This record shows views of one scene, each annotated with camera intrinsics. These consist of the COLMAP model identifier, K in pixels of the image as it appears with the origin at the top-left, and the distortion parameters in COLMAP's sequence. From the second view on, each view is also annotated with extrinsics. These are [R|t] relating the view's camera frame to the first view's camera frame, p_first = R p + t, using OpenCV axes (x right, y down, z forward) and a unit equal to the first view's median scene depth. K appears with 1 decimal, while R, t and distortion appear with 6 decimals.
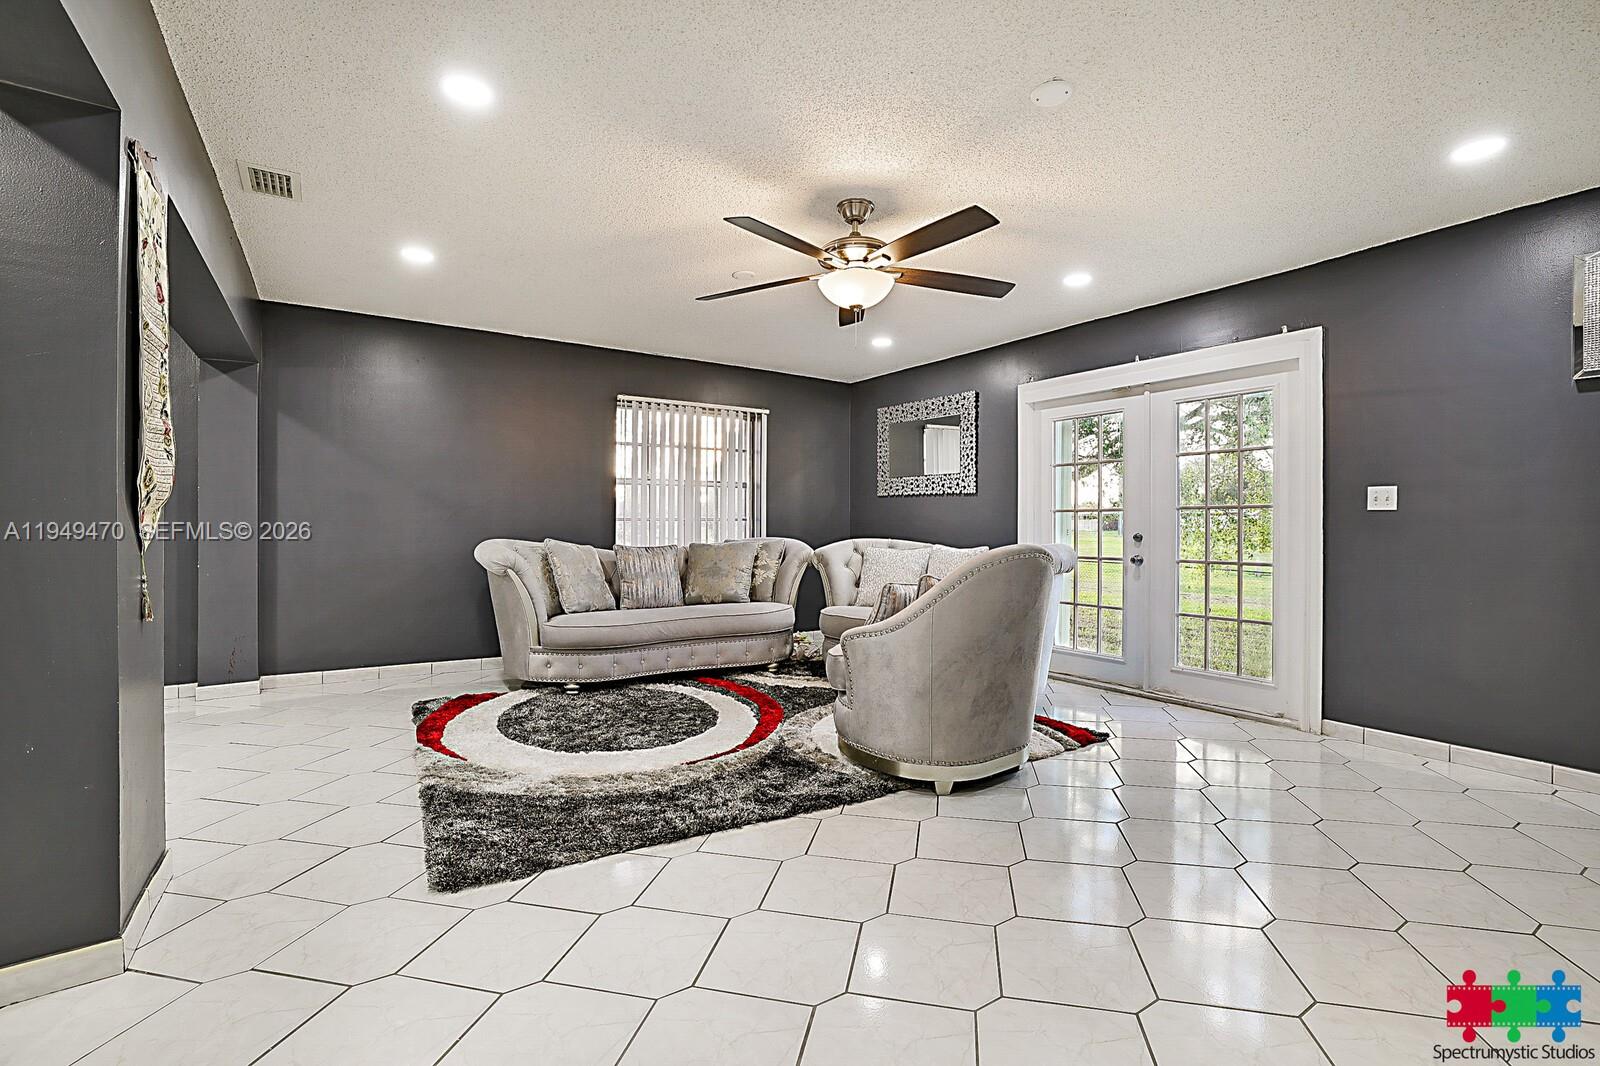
lens RADIAL K [[708.5, 0, 802.5], [0, 708.5, 526.0], [0, 0, 1]] dist [-0.045452, 0.016225]
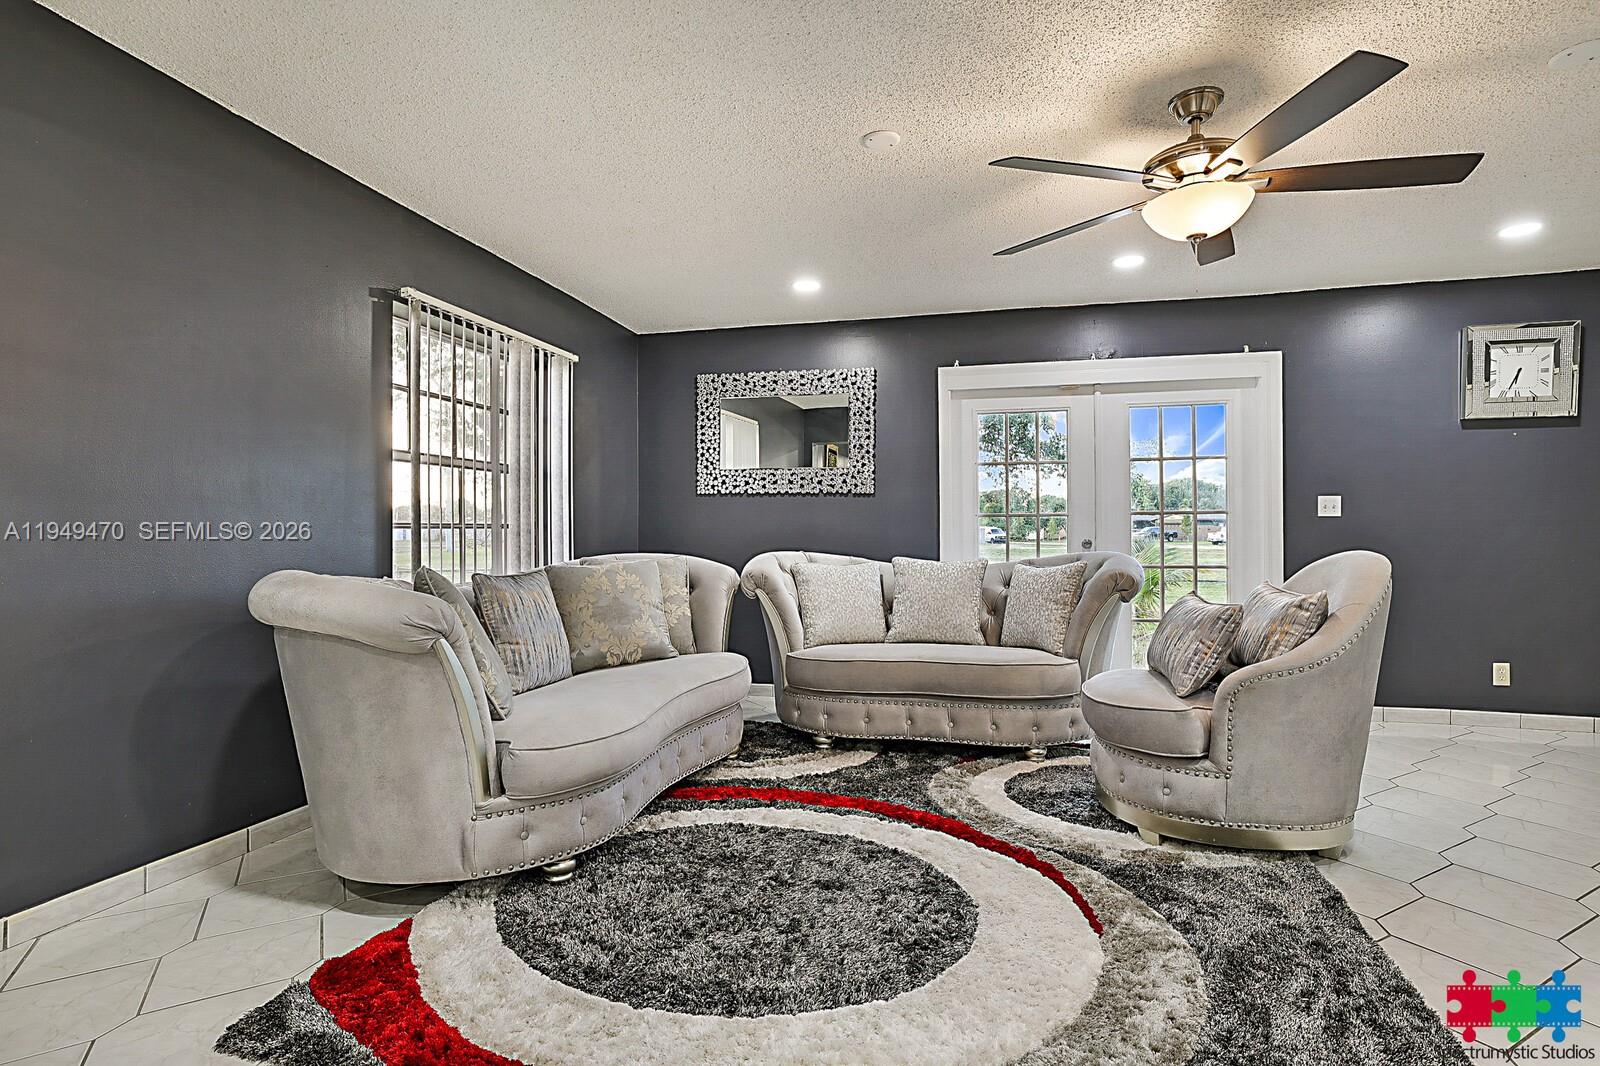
lens RADIAL K [[809.6, 0, 798.8], [0, 809.6, 535.4], [0, 0, 1]] dist [-0.041562, 0.025820]
pose [[0.742614, -0.007609, 0.669676, -0.582741], [0.008156, 0.999964, 0.002318, -0.000898], [-0.669670, 0.003740, 0.742650, 0.478759]]
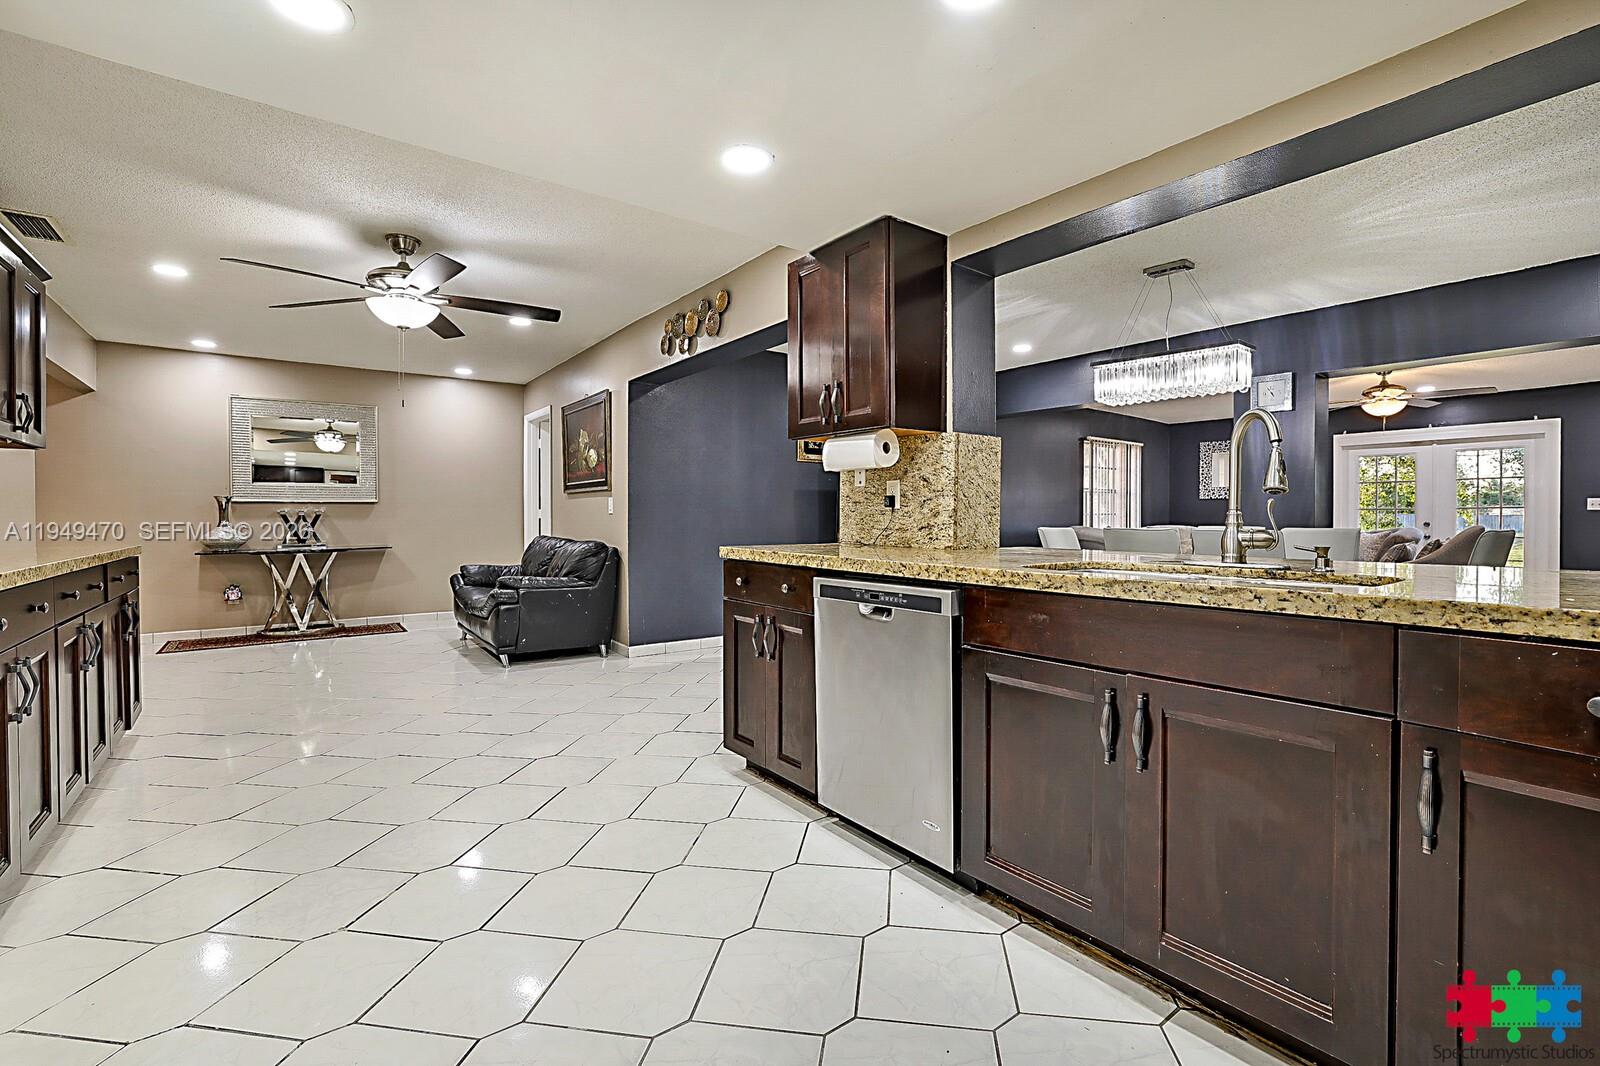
lens RADIAL K [[708.5, 0, 802.5], [0, 708.5, 526.0], [0, 0, 1]] dist [-0.045452, 0.016225]
pose [[0.997736, -0.003391, 0.067171, -1.320237], [0.002879, 0.999966, 0.007719, 0.001200], [-0.067195, -0.007508, 0.997712, -0.700664]]
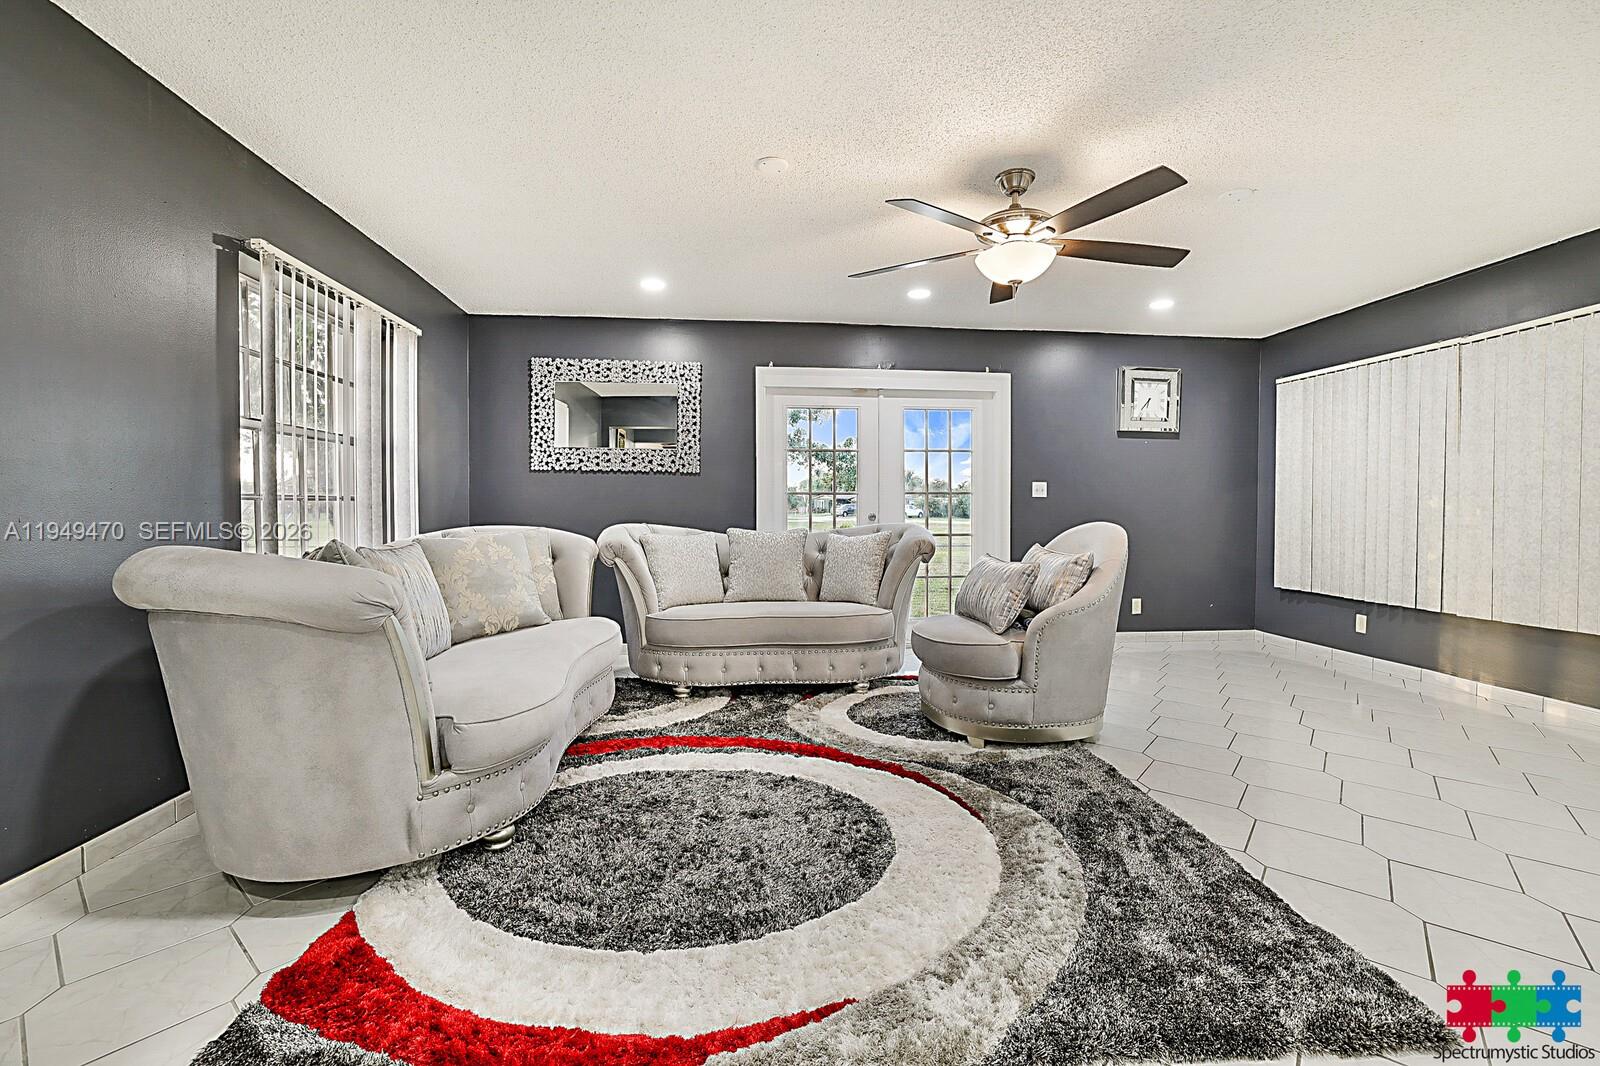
lens RADIAL K [[689.9, 0, 804.0], [0, 689.9, 525.4], [0, 0, 1]] dist [-0.055396, 0.020256]
pose [[0.464450, -0.024363, 0.885264, -0.652764], [0.002319, 0.999652, 0.026294, -0.000575], [-0.885596, -0.010159, 0.464345, 0.595982]]
